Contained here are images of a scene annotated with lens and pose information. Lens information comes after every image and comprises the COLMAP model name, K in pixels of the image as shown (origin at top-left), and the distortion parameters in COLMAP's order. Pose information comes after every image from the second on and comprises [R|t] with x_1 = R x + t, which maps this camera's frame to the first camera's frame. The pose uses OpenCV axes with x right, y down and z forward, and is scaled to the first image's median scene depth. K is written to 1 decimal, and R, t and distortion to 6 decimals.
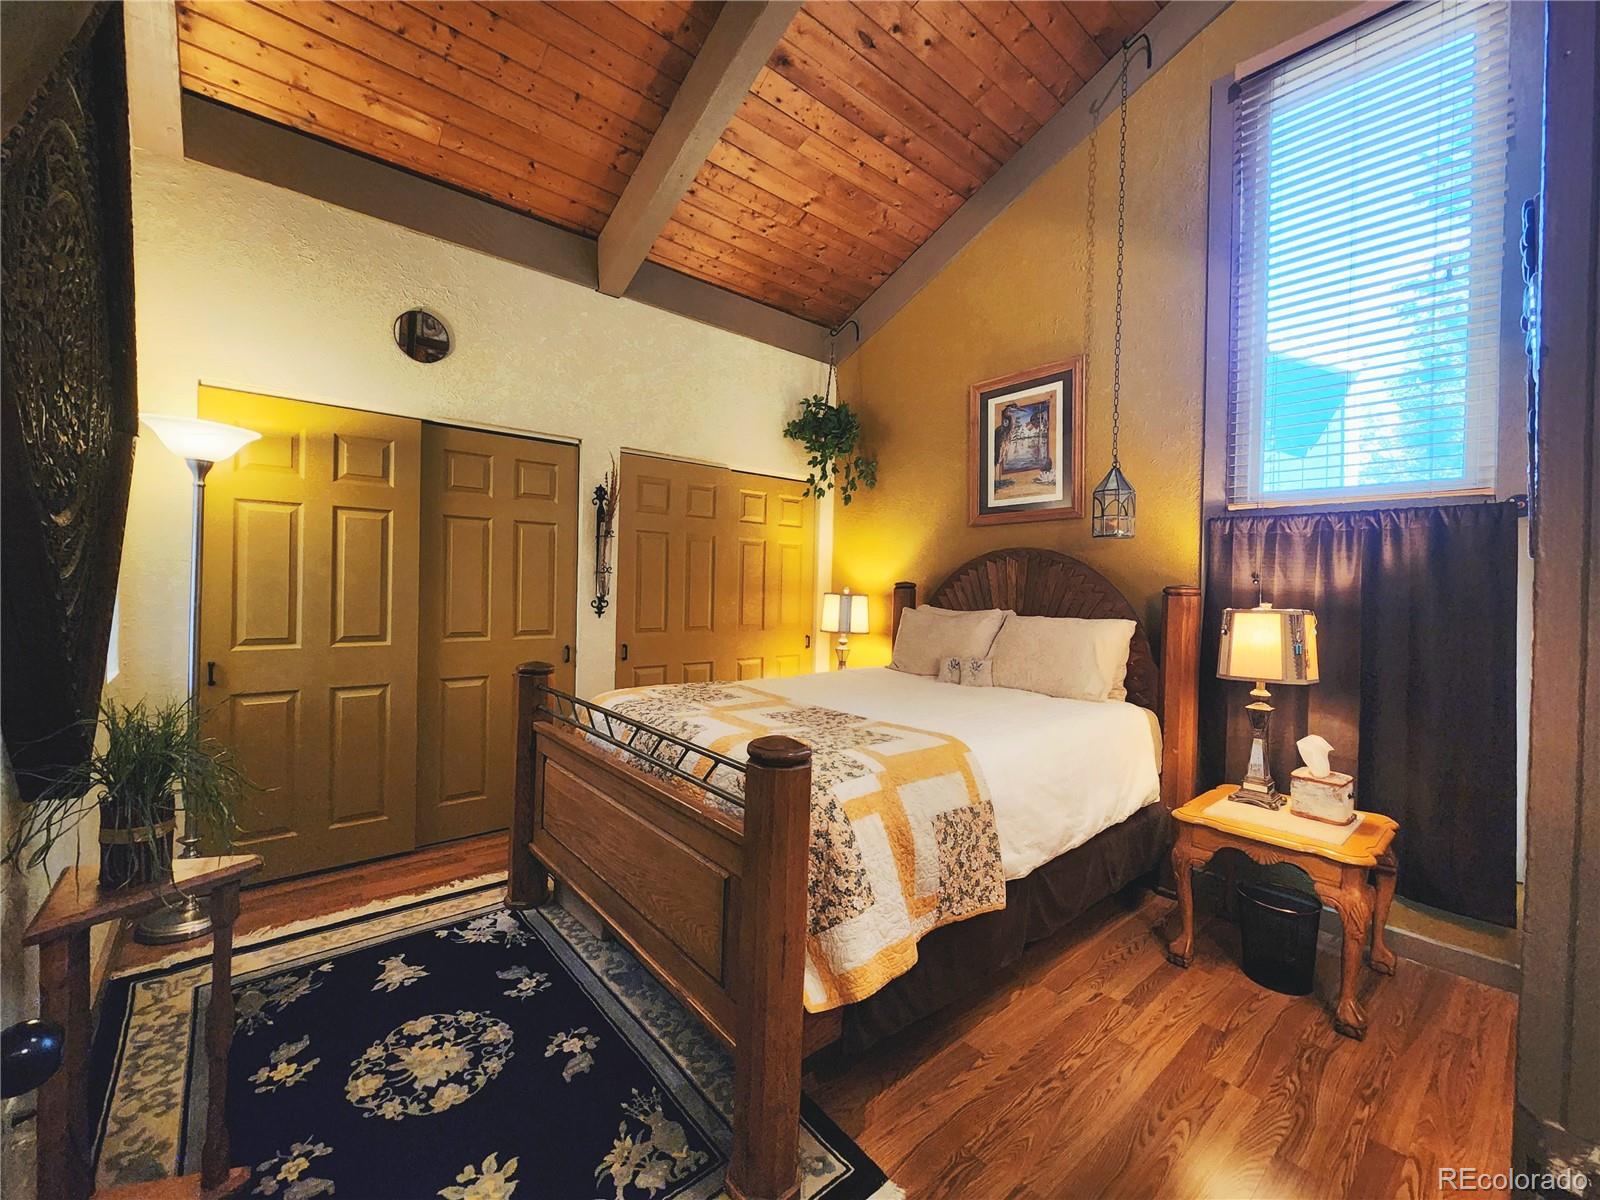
lens RADIAL K [[664.7, 0, 798.9], [0, 664.7, 588.8], [0, 0, 1]] dist [0.001837, -0.000187]
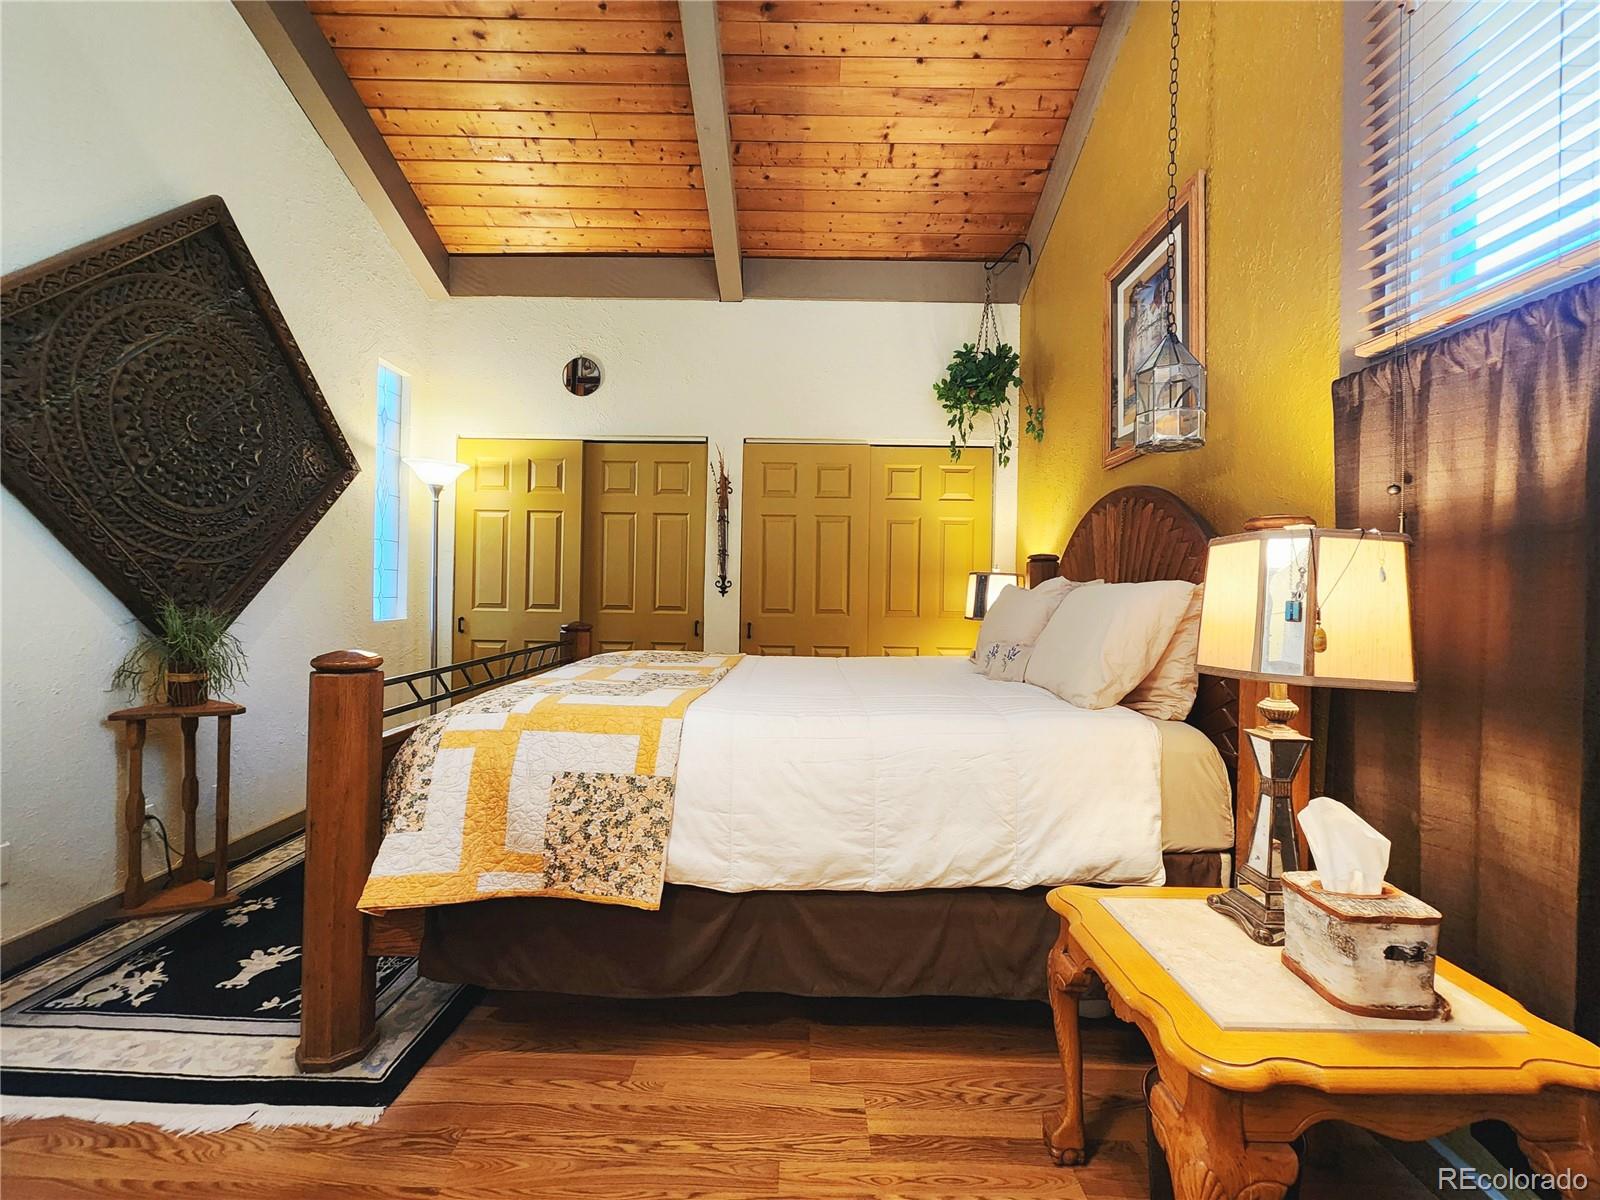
lens RADIAL K [[664.7, 0, 798.9], [0, 664.7, 588.8], [0, 0, 1]] dist [0.001837, -0.000187]
pose [[0.749797, -0.012901, -0.661543, 0.609164], [-0.004765, 0.999679, -0.024896, 0.067743], [0.661651, 0.021819, 0.749494, 0.312979]]
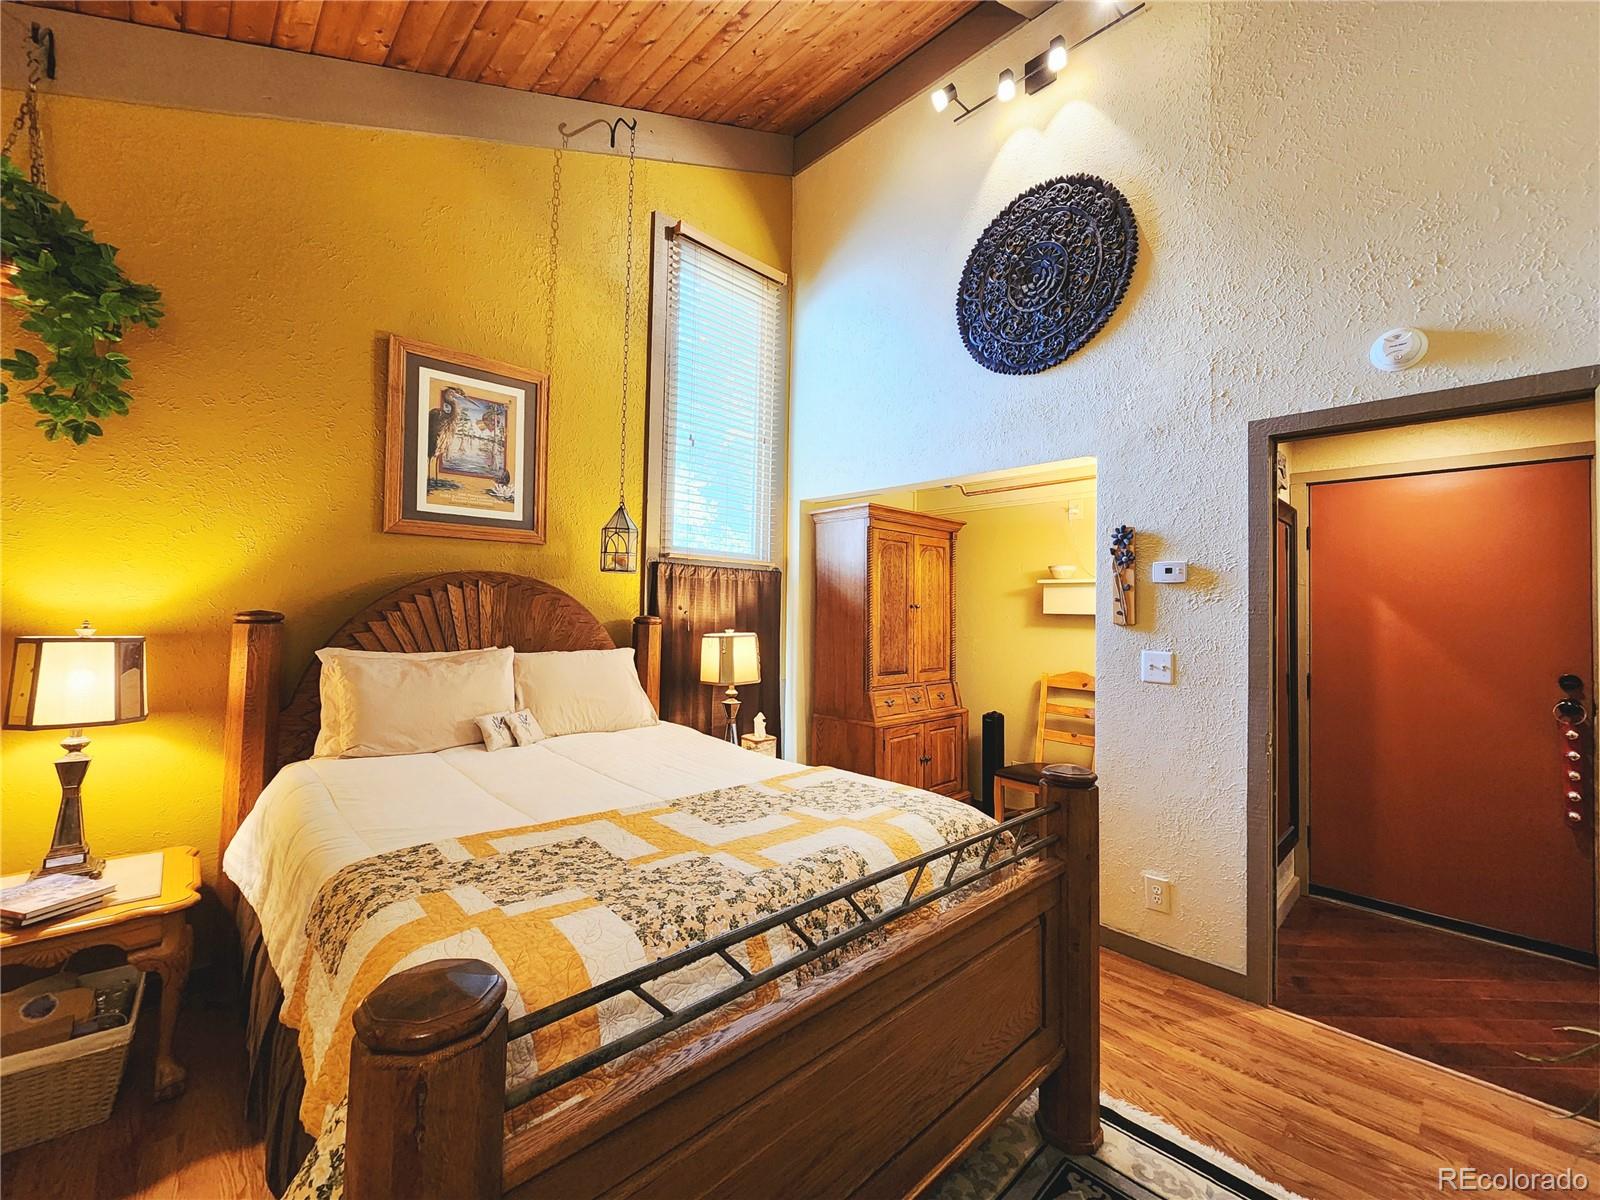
lens RADIAL K [[664.7, 0, 798.9], [0, 664.7, 588.8], [0, 0, 1]] dist [0.001837, -0.000187]
pose [[-0.065366, 0.012467, 0.997783, -0.597696], [-0.017462, 0.999755, -0.013636, -0.039940], [-0.997709, -0.018315, -0.065132, 0.763520]]
